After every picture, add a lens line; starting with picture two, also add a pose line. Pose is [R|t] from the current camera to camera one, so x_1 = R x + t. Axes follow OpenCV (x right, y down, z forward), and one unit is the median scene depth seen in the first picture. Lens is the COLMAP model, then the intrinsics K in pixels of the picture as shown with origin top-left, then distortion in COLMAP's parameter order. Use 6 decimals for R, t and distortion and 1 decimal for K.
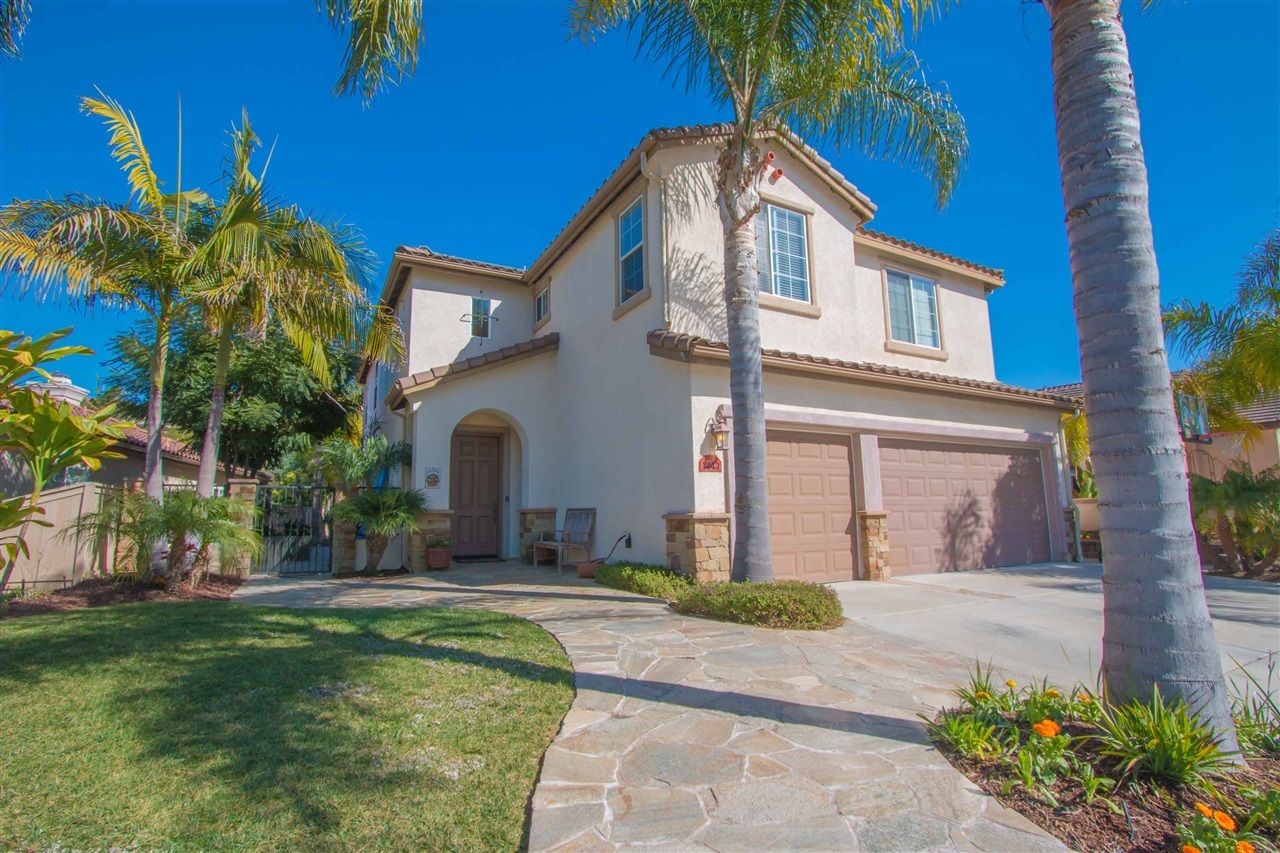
lens RADIAL K [[531.4, 0, 640.0], [0, 531.4, 426.5], [0, 0, 1]] dist [-0.002244, -0.000097]
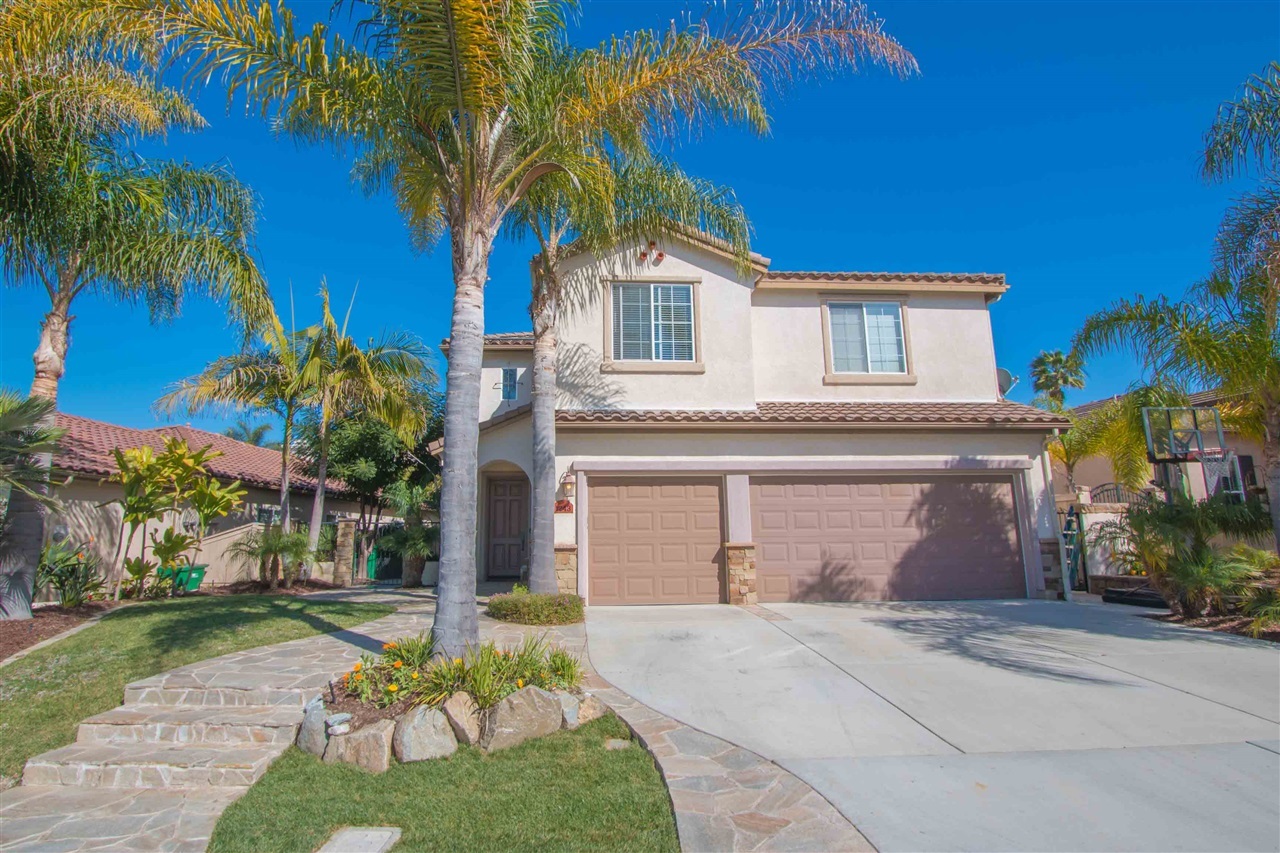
lens RADIAL K [[586.1, 0, 632.1], [0, 586.1, 422.3], [0, 0, 1]] dist [-0.012721, -0.000579]
pose [[0.927286, -0.070986, -0.367561, 0.658712], [0.057209, 0.997195, -0.048259, -0.046610], [0.369956, 0.023723, 0.928747, -0.232012]]
